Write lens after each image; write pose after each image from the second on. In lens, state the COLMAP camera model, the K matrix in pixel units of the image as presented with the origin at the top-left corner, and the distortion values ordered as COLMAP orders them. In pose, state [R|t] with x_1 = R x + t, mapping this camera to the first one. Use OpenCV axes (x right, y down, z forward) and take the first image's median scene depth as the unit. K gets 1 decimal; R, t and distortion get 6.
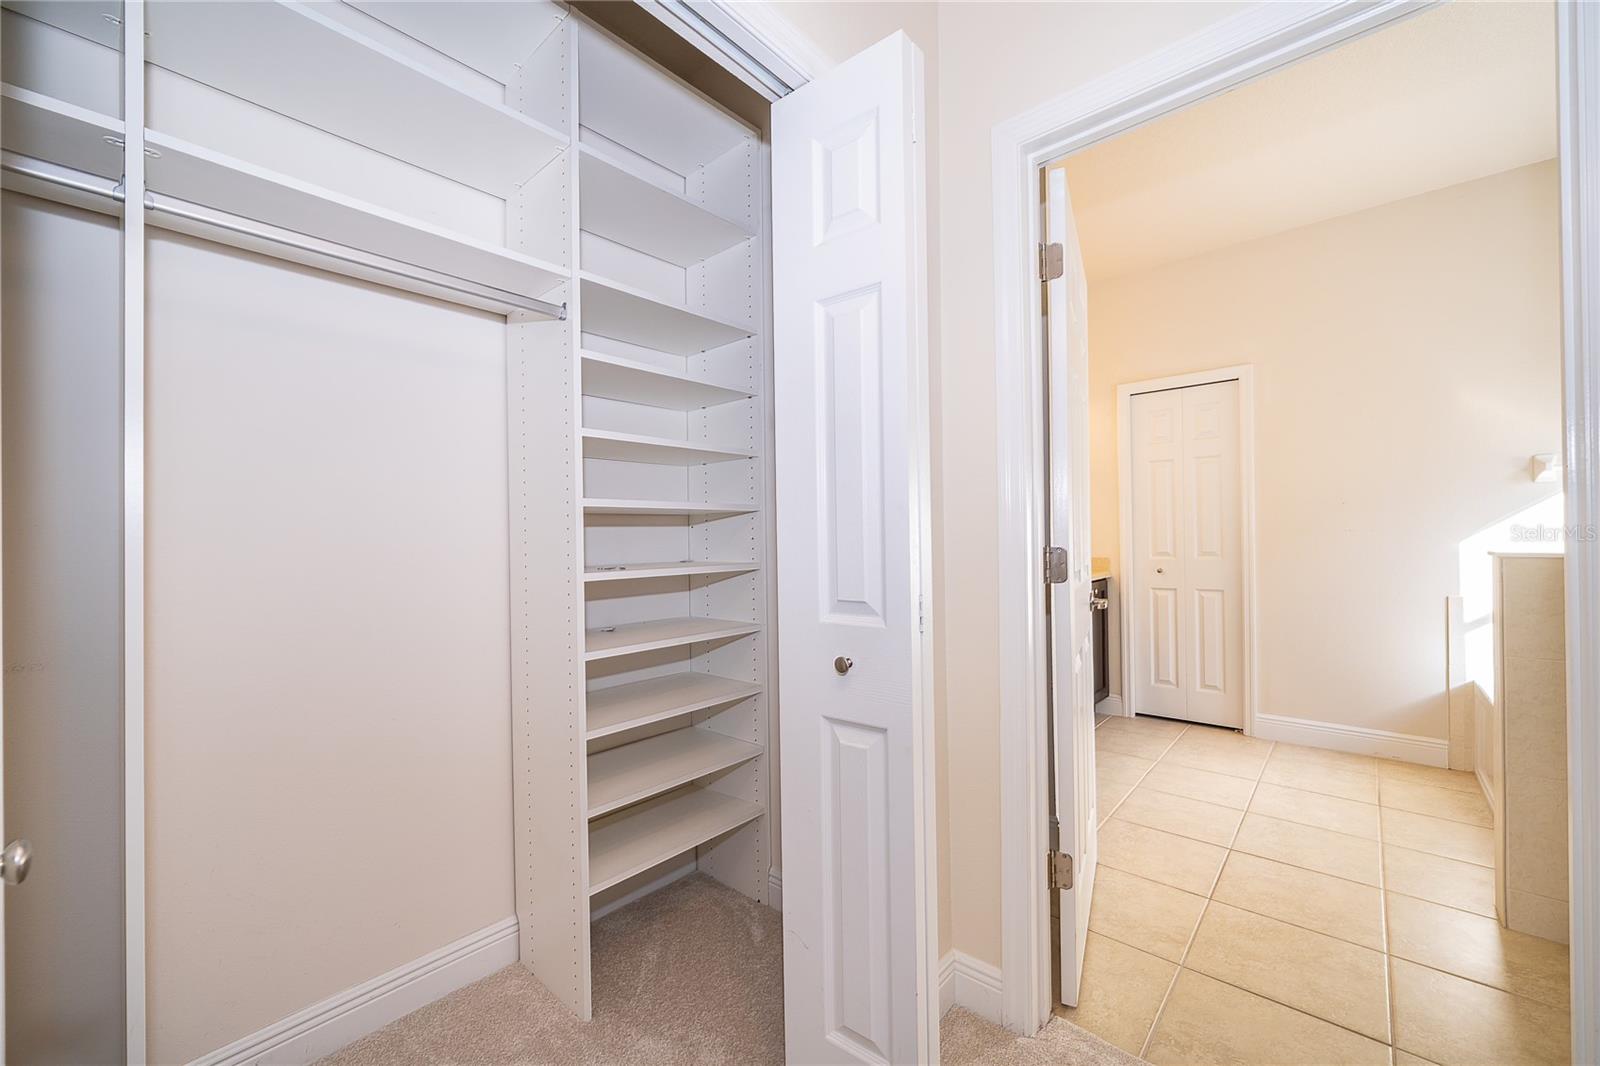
lens RADIAL K [[648.3, 0, 788.7], [0, 648.3, 531.3], [0, 0, 1]] dist [0.001734, 0.000099]
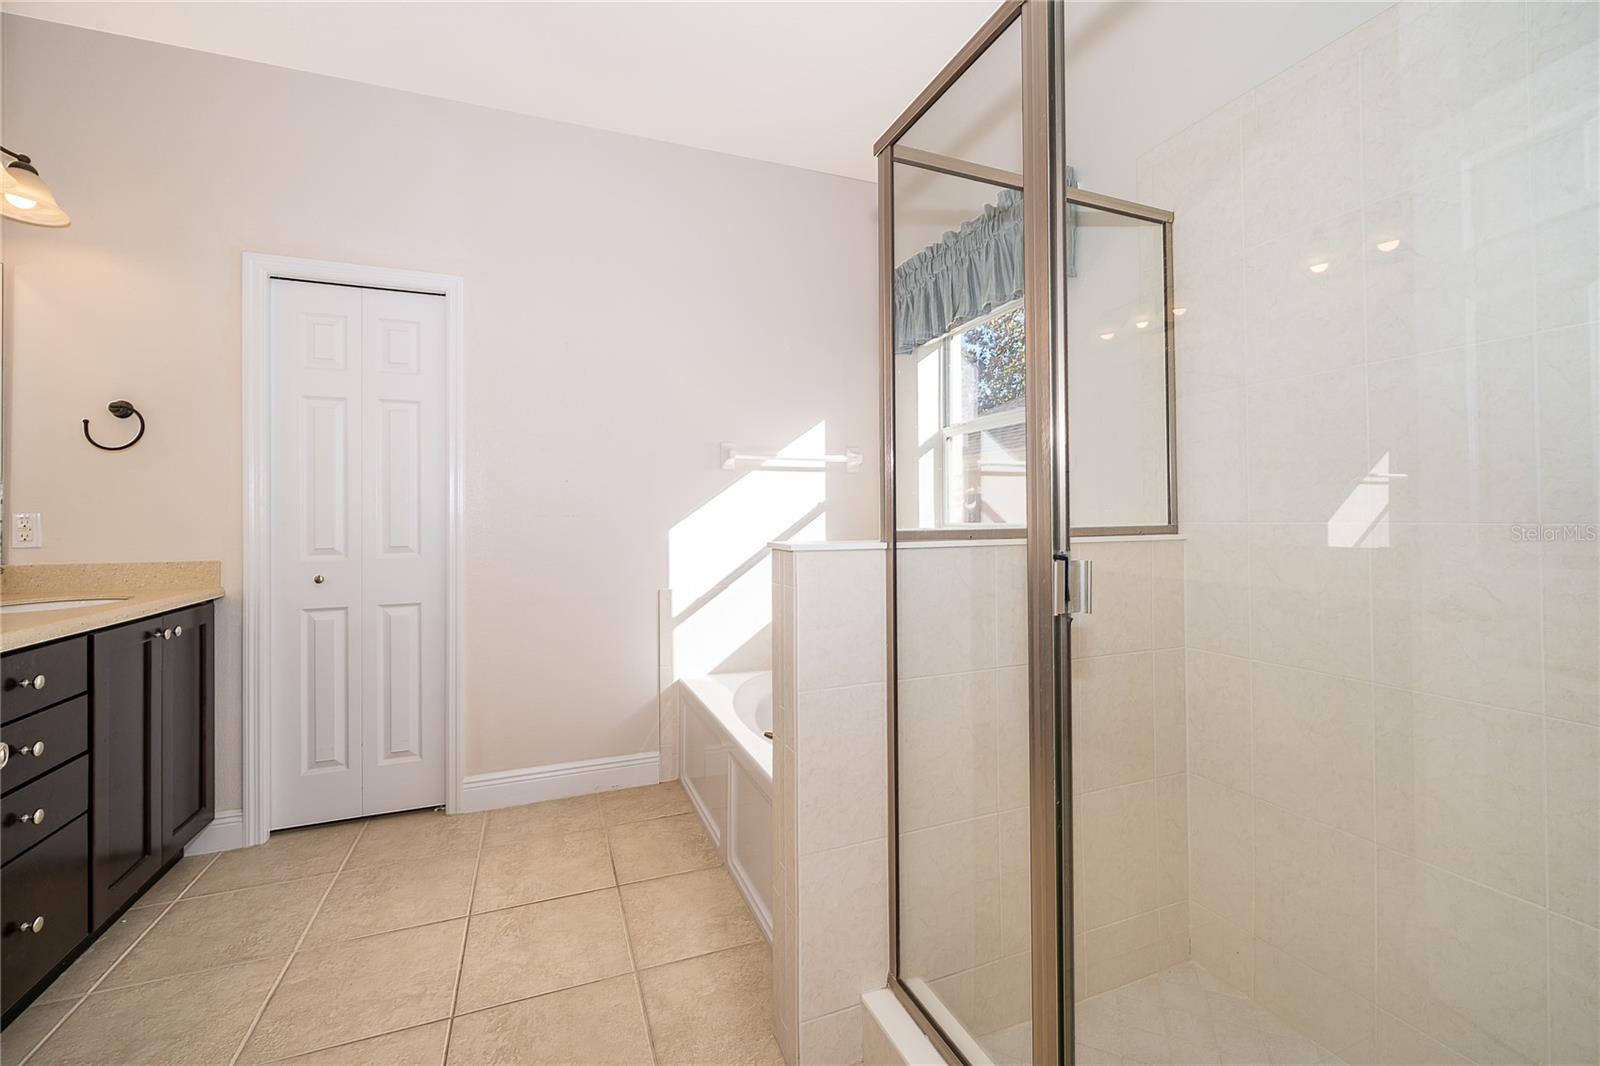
lens RADIAL K [[648.3, 0, 797.7], [0, 648.3, 520.1], [0, 0, 1]] dist [0.001734, 0.000099]
pose [[0.442689, 0.007150, 0.896647, 0.287565], [-0.011315, 0.999933, -0.002387, 0.003041], [-0.896604, -0.009089, 0.442741, 0.425116]]
